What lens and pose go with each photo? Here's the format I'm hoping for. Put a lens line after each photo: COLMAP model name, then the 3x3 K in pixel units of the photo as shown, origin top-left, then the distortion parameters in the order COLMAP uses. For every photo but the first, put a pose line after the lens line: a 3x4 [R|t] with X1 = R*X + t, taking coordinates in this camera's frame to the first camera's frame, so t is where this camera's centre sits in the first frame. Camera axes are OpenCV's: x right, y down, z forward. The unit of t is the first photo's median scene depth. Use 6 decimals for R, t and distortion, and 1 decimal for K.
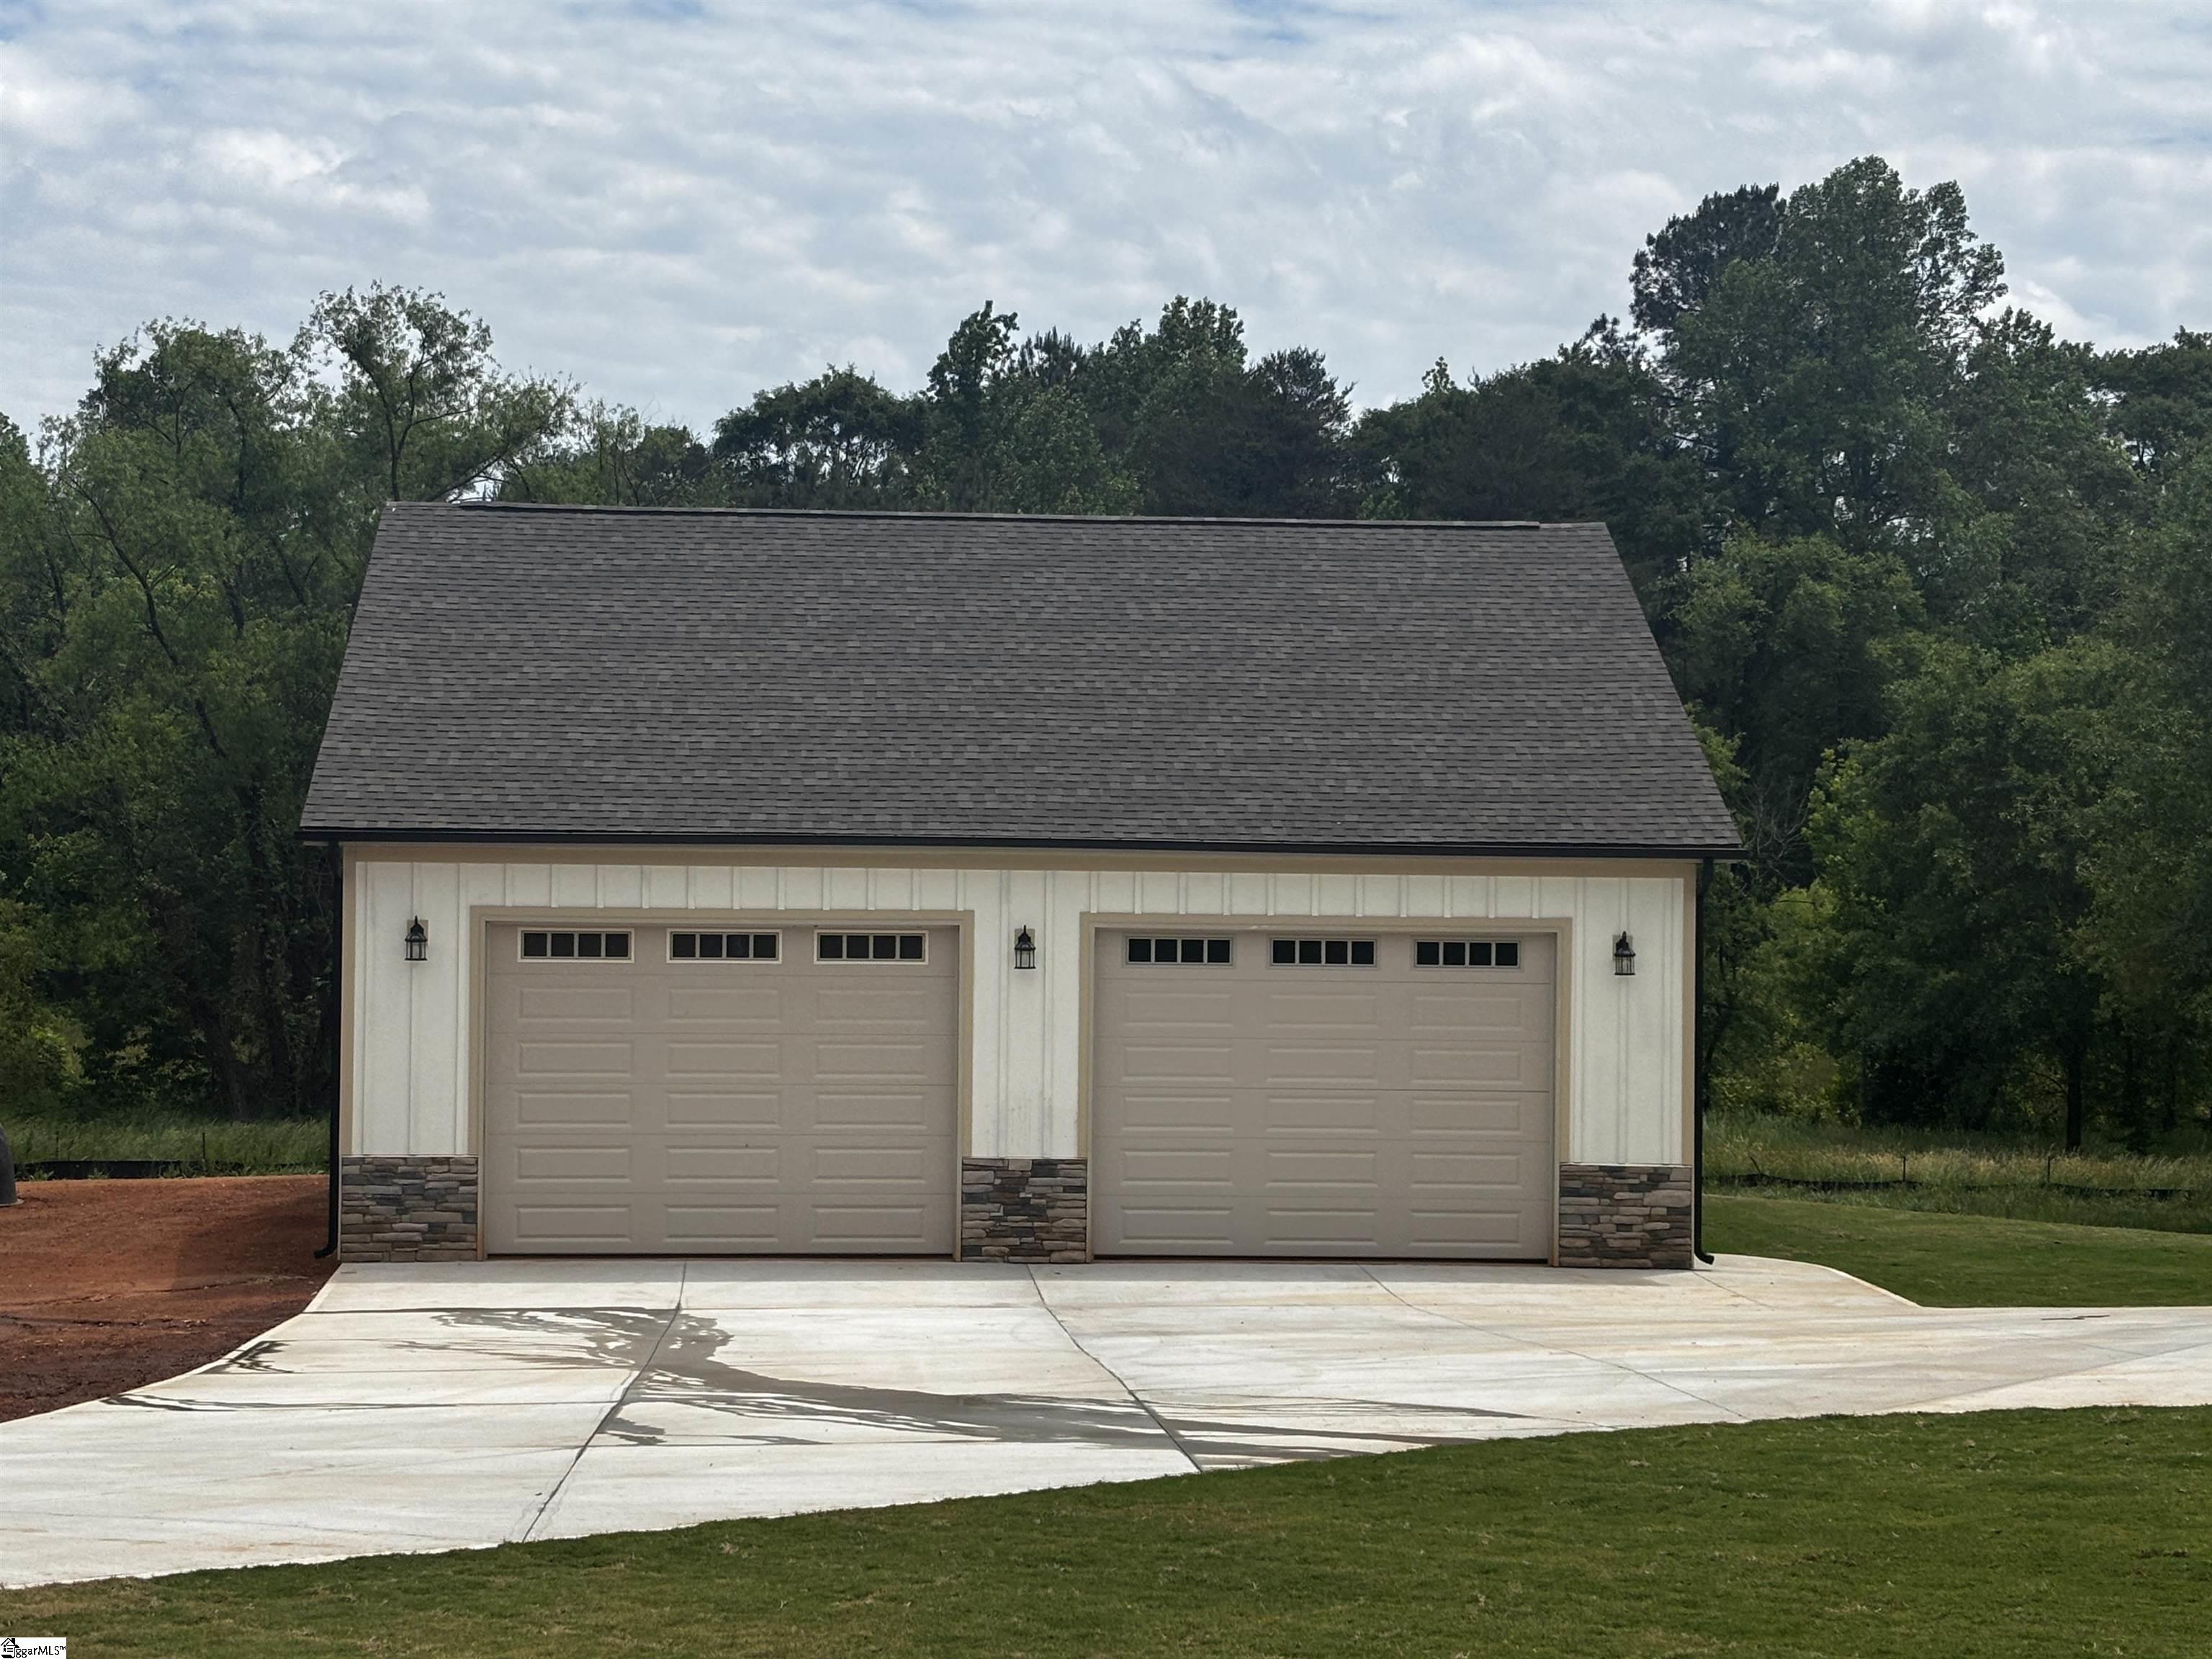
lens RADIAL K [[3997.6, 0, 1117.5], [0, 3997.6, 839.1], [0, 0, 1]] dist [0.204314, 0.000000]
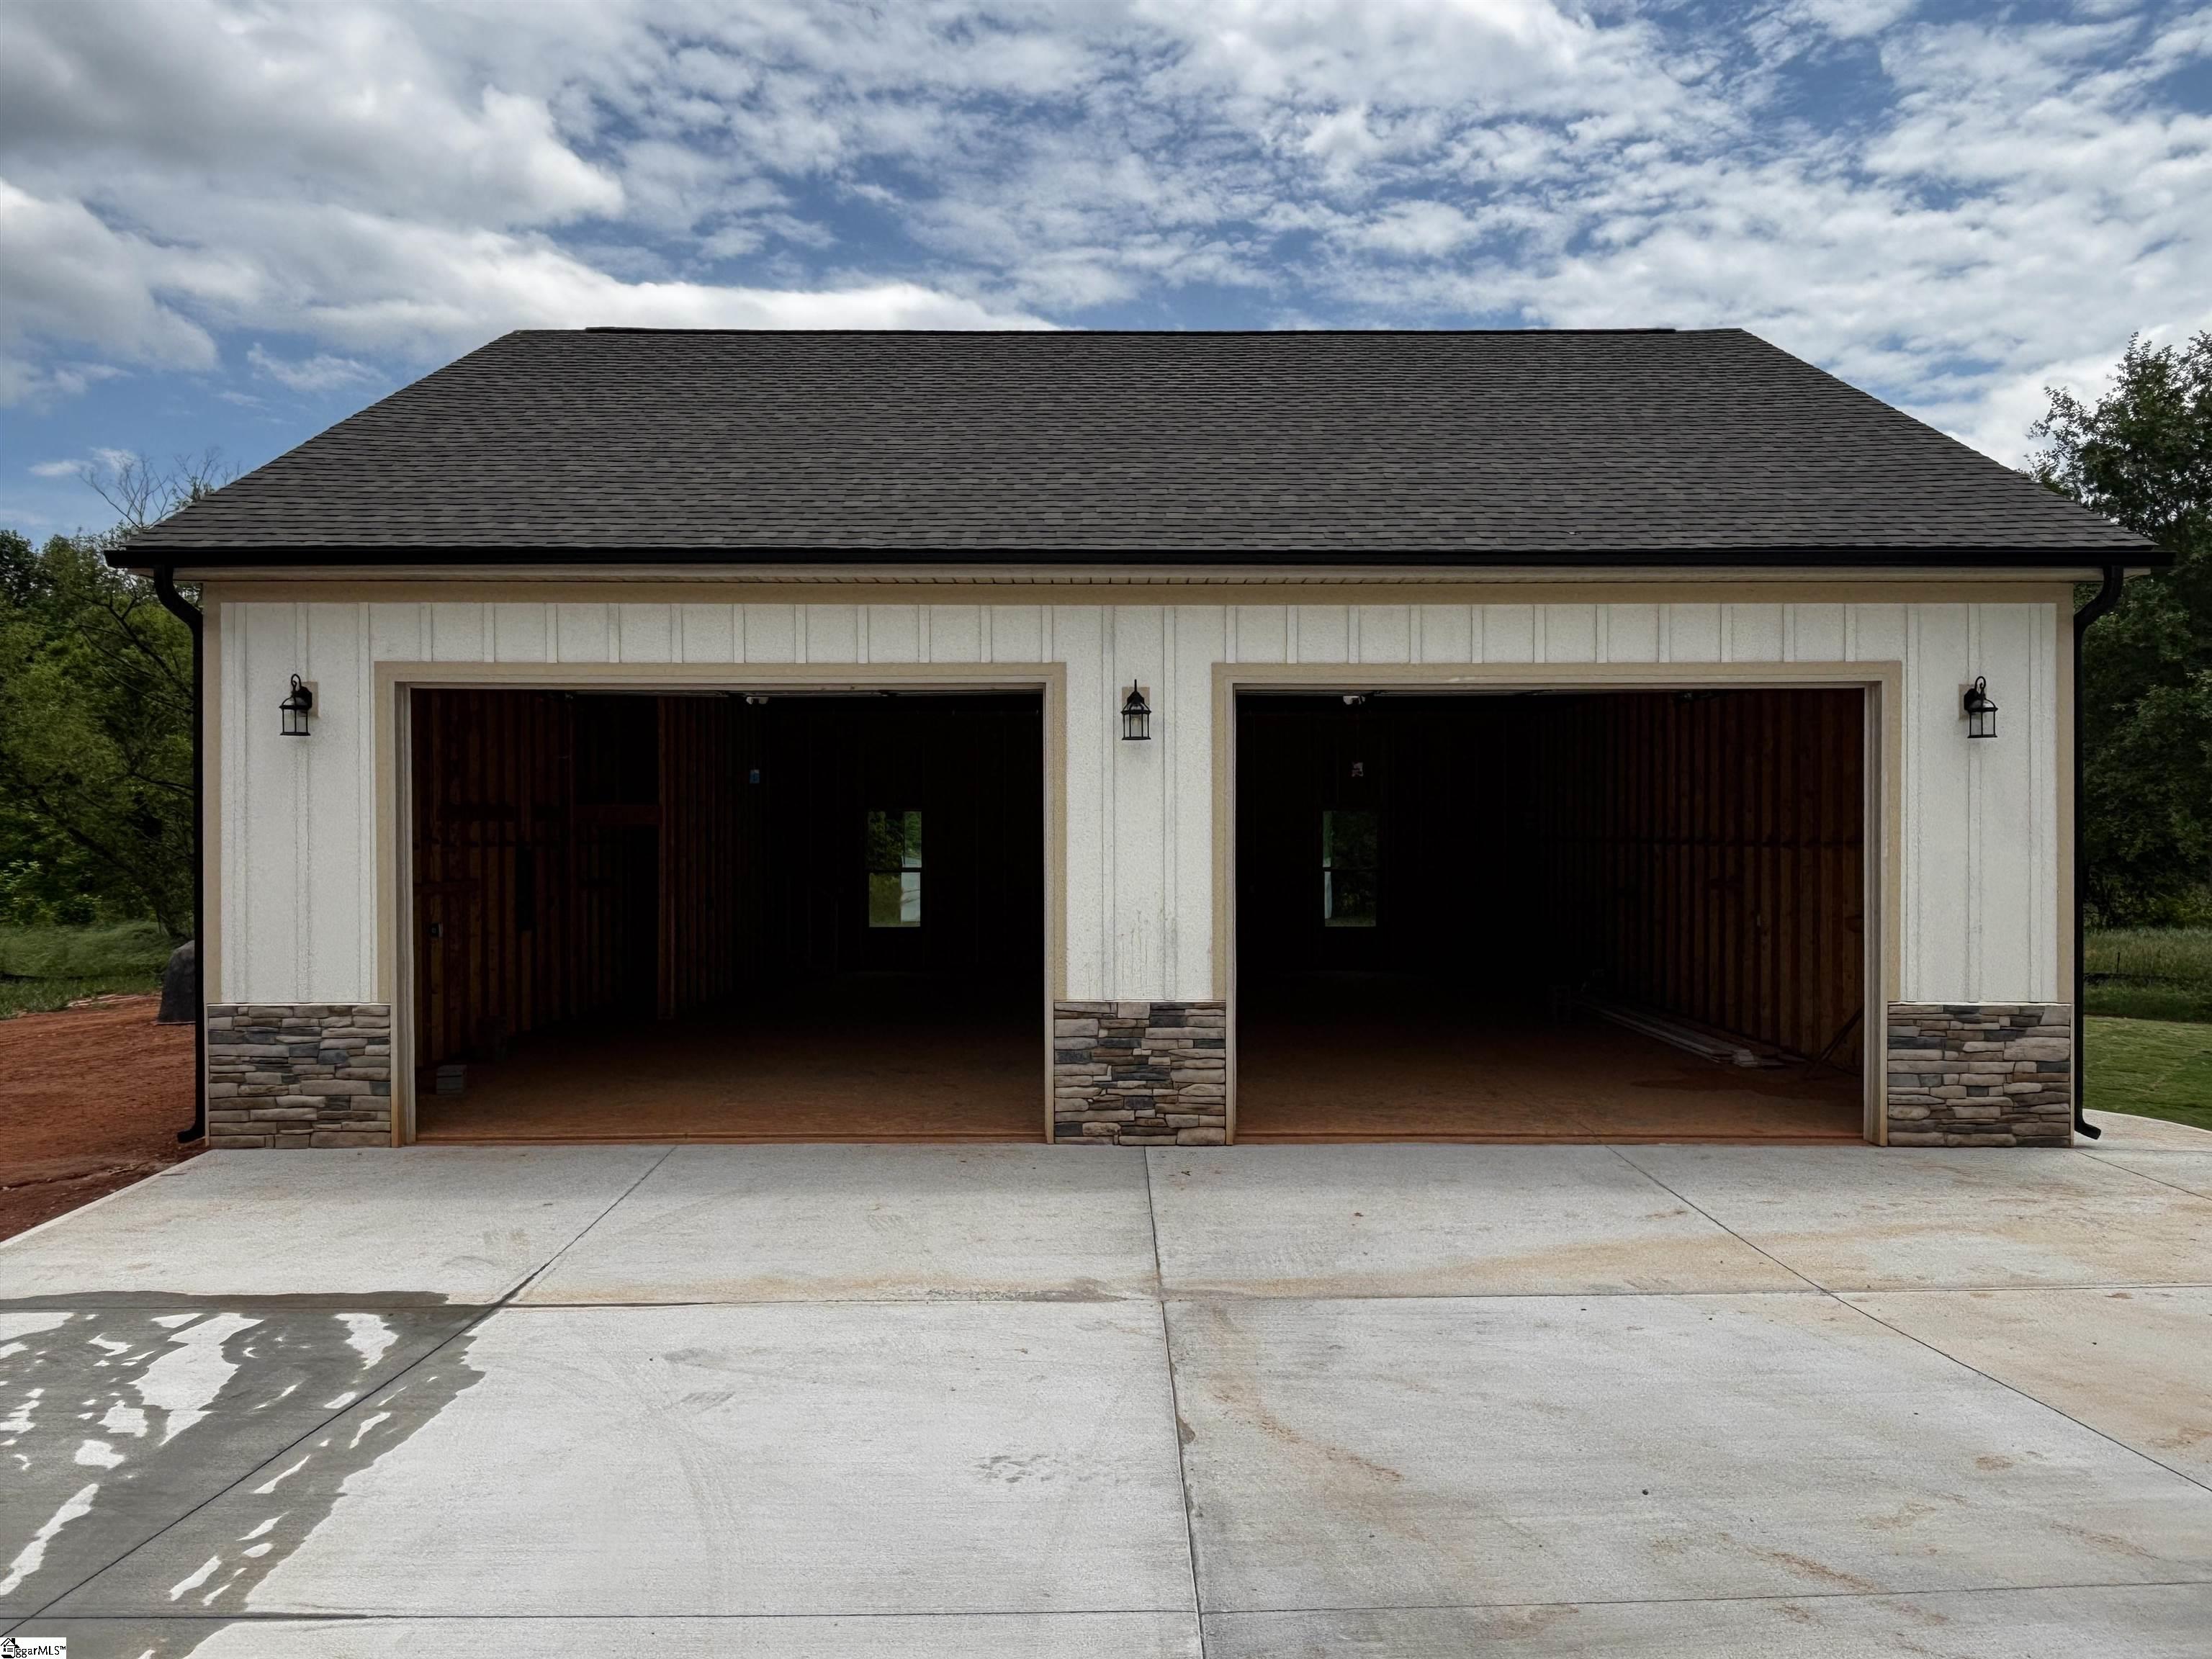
lens RADIAL K [[1503.3, 0, 1110.9], [0, 1503.3, 841.3], [0, 0, 1]] dist [0.008277, -0.000907]
pose [[0.997186, -0.012567, -0.073902, -0.007875], [0.013698, 0.999796, 0.014817, 0.046241], [0.073701, -0.015788, 0.997155, 0.723472]]
